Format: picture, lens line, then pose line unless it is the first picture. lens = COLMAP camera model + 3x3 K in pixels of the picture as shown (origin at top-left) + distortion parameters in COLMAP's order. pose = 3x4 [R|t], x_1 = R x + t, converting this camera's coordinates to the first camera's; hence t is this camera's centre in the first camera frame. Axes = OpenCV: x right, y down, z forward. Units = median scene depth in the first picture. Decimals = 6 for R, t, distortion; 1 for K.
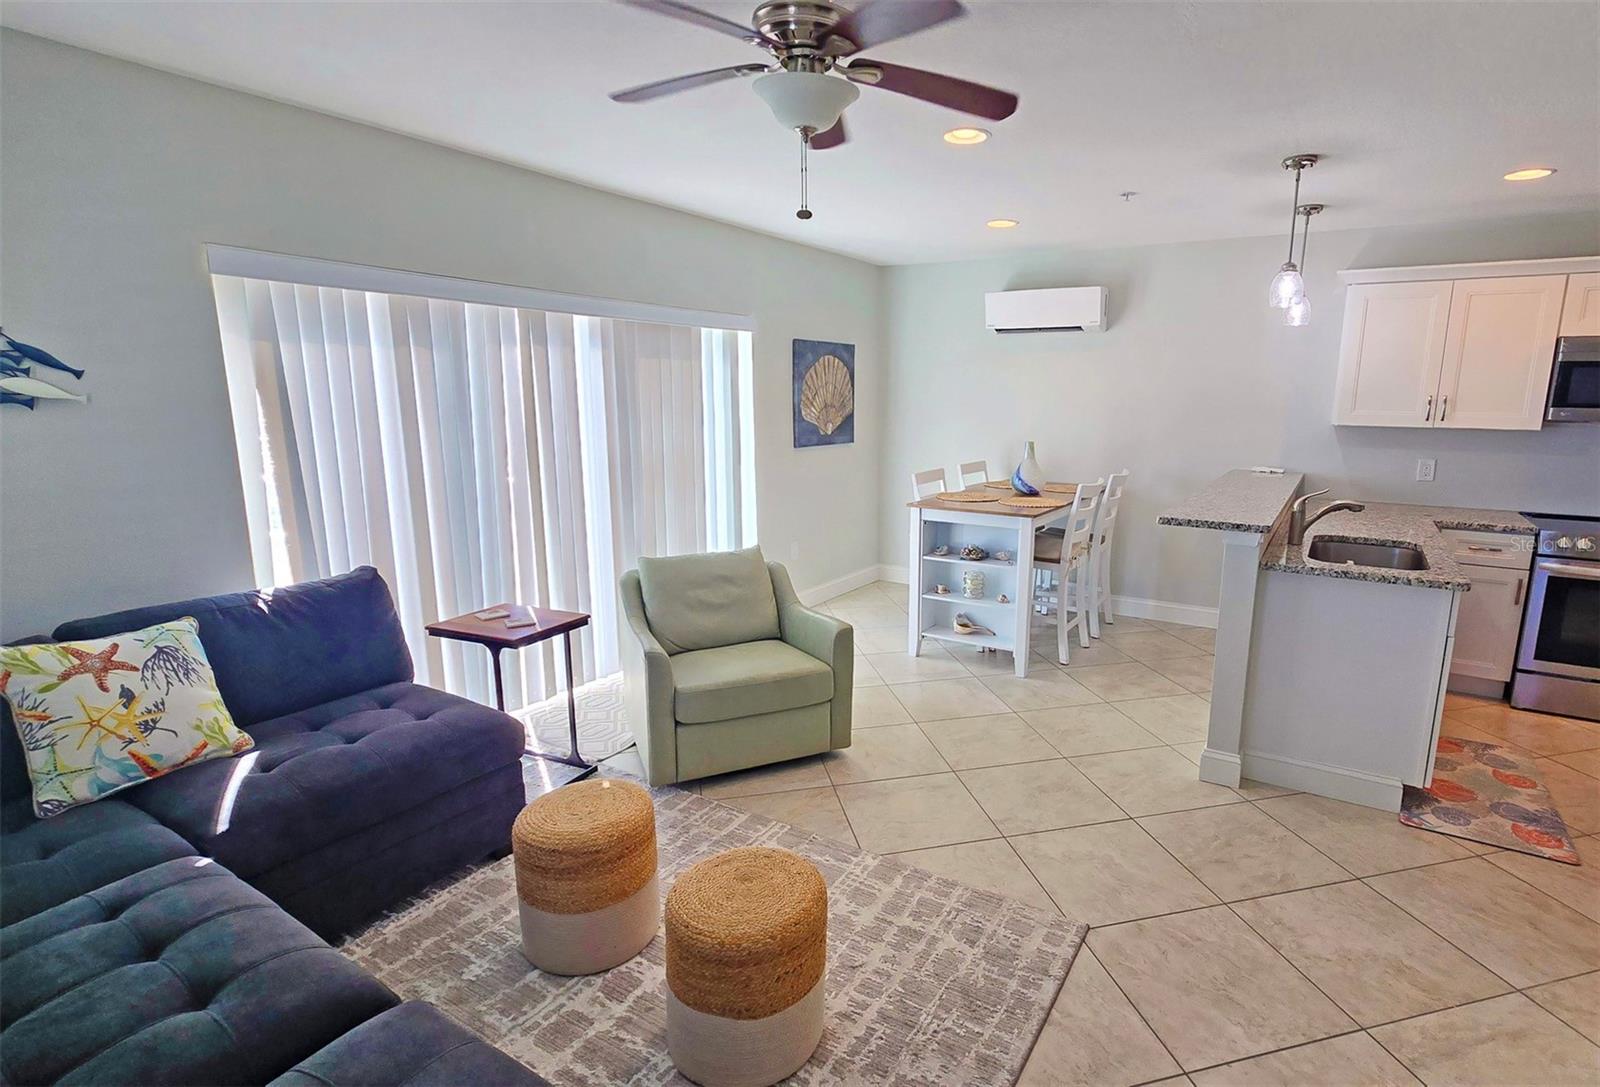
lens RADIAL K [[795.2, 0, 875.4], [0, 795.2, 550.7], [0, 0, 1]] dist [-0.001904, -0.000780]
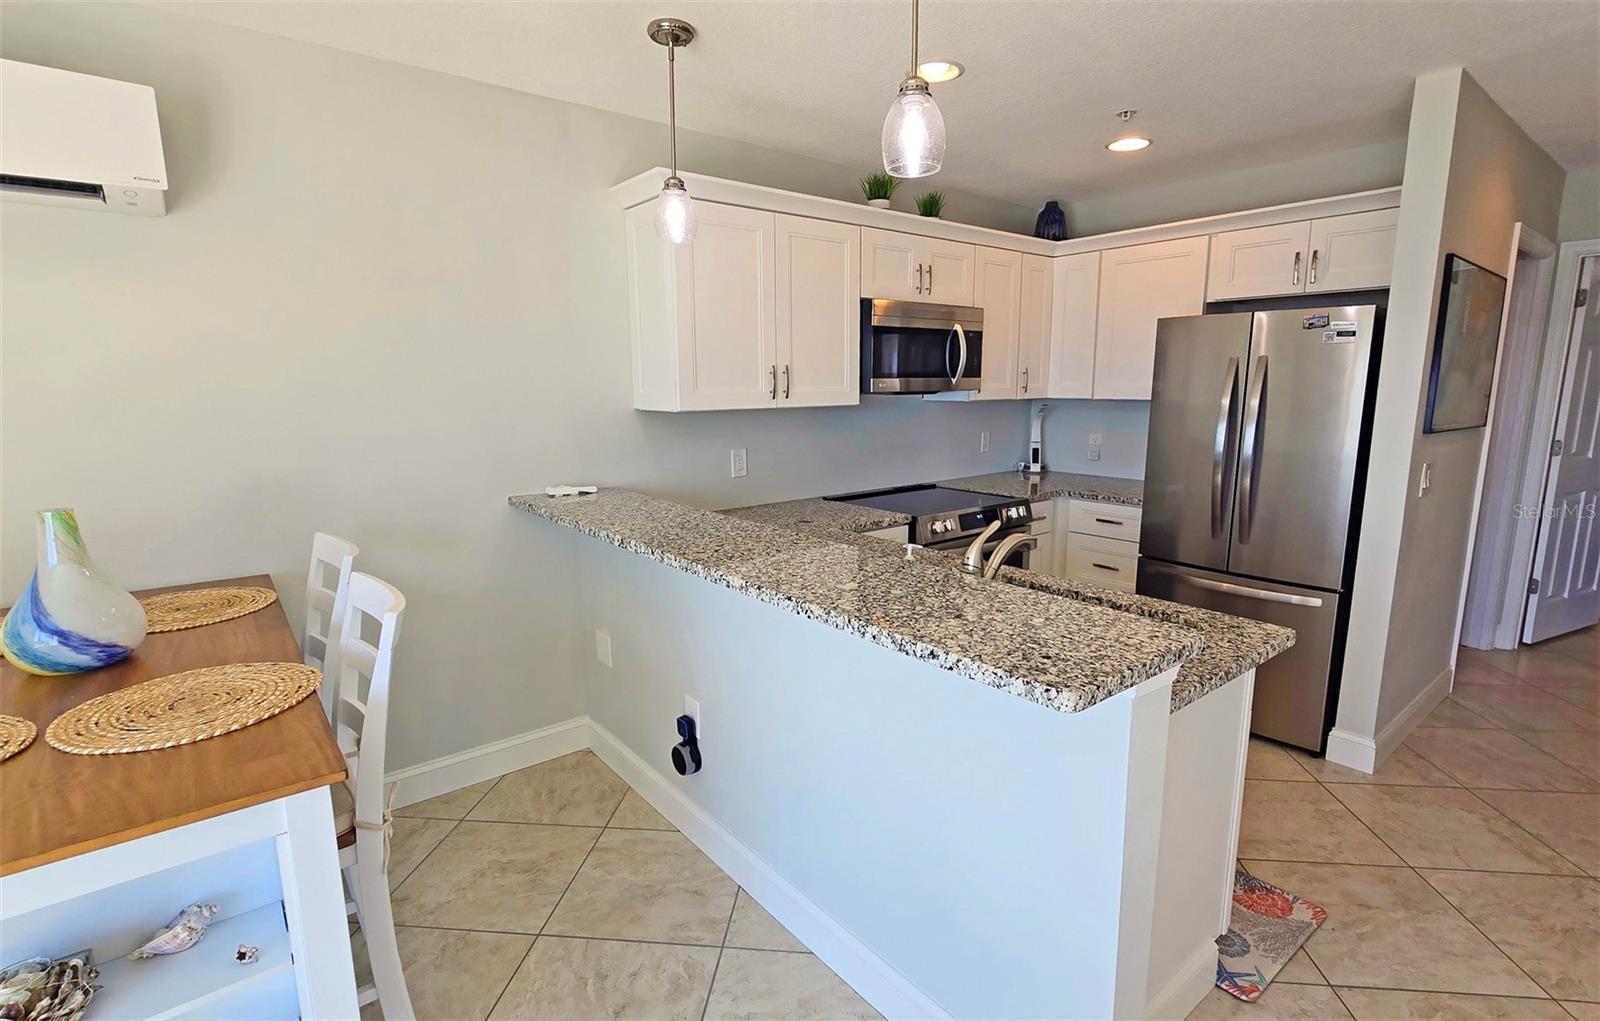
lens RADIAL K [[765.9, 0, 811.4], [0, 765.9, 516.2], [0, 0, 1]] dist [-0.000239, -0.001049]
pose [[0.345455, -0.174761, 0.922019, 0.016285], [0.193739, 0.974623, 0.112143, -0.122791], [-0.918219, 0.139890, 0.370547, 0.675870]]
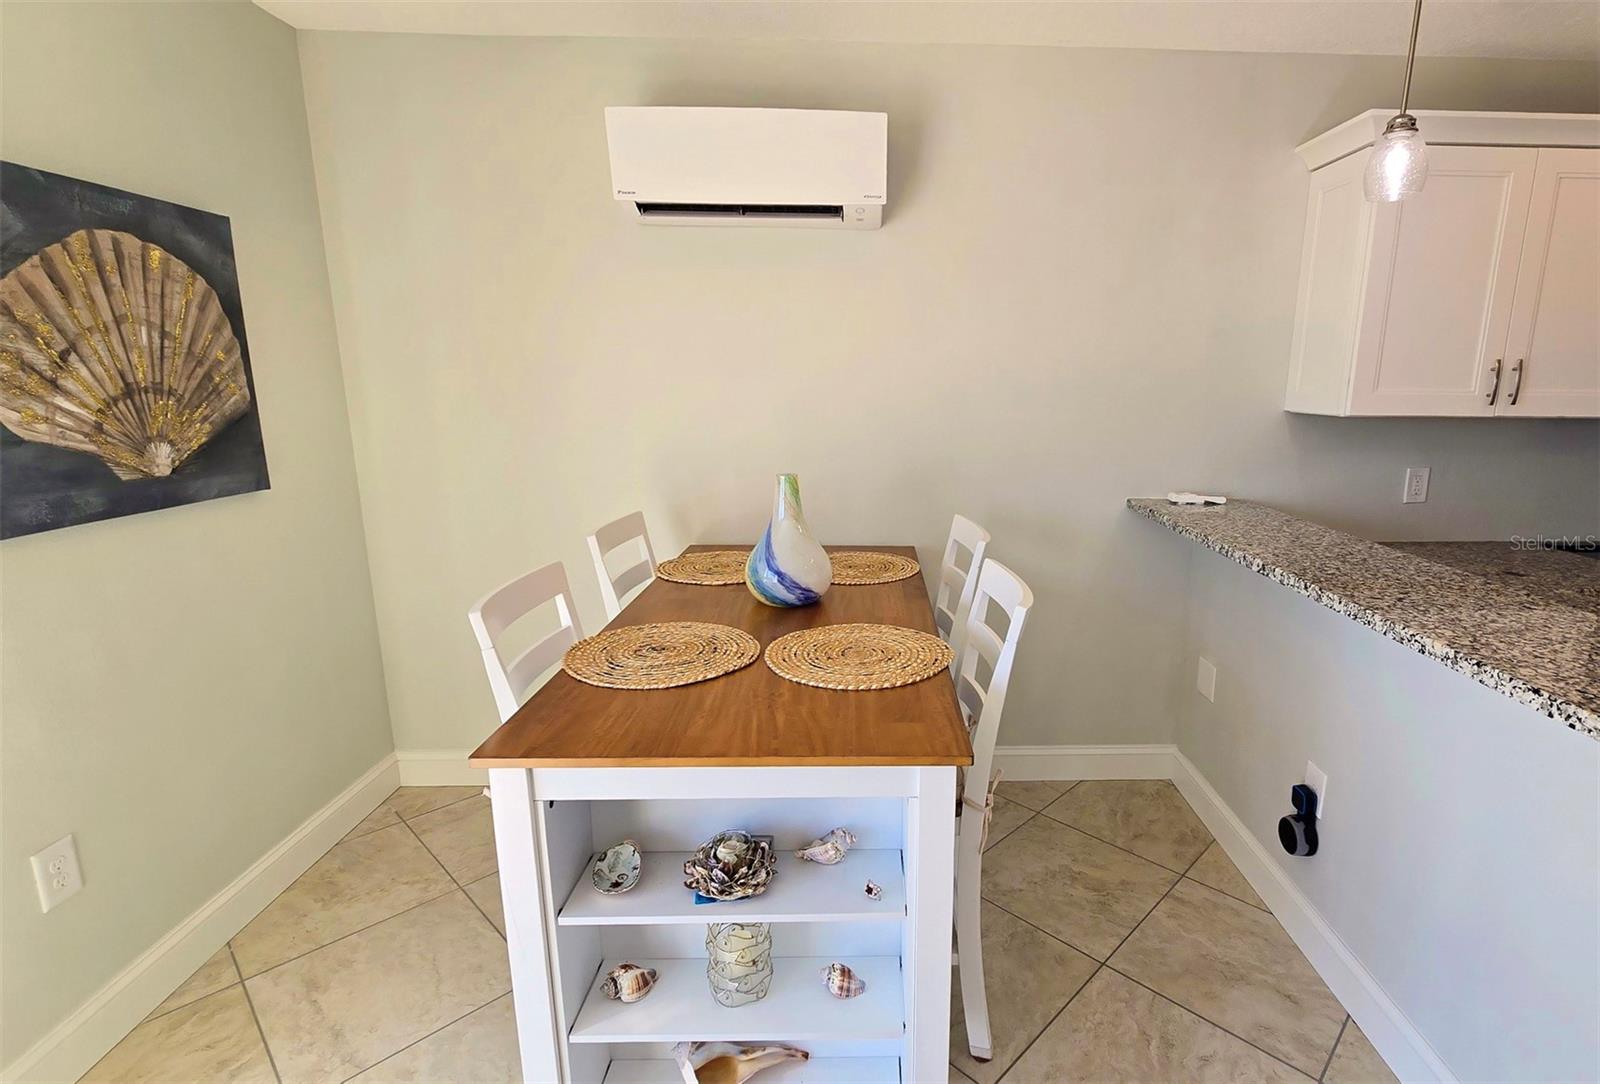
lens RADIAL K [[791.6, 0, 880.8], [0, 791.6, 548.7], [0, 0, 1]] dist [-0.003366, 0.000399]
pose [[0.845268, -0.115311, 0.521752, 0.025447], [0.105102, 0.993242, 0.049242, -0.128089], [-0.523904, 0.013215, 0.851675, 0.712257]]
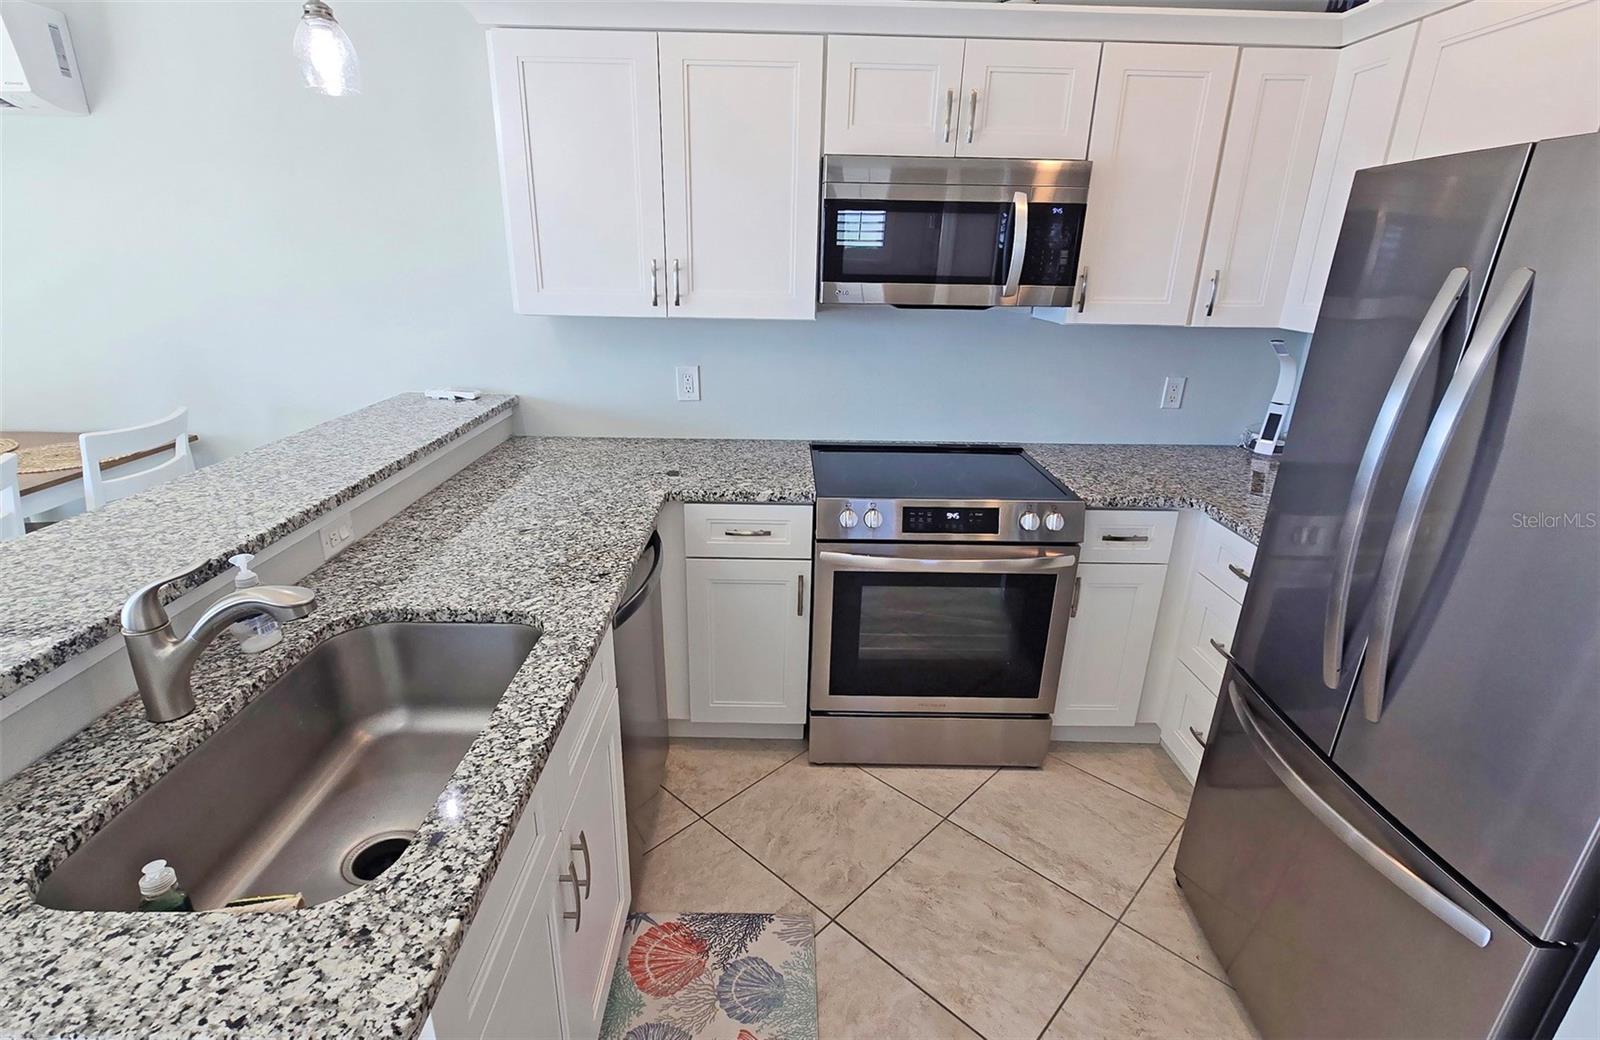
lens RADIAL K [[765.9, 0, 782.2], [0, 765.9, 529.9], [0, 0, 1]] dist [-0.000239, -0.001049]
pose [[0.858824, -0.168094, 0.483907, 0.454771], [0.090183, 0.979489, 0.180189, -0.091596], [-0.504270, -0.111110, 0.856368, 0.442954]]
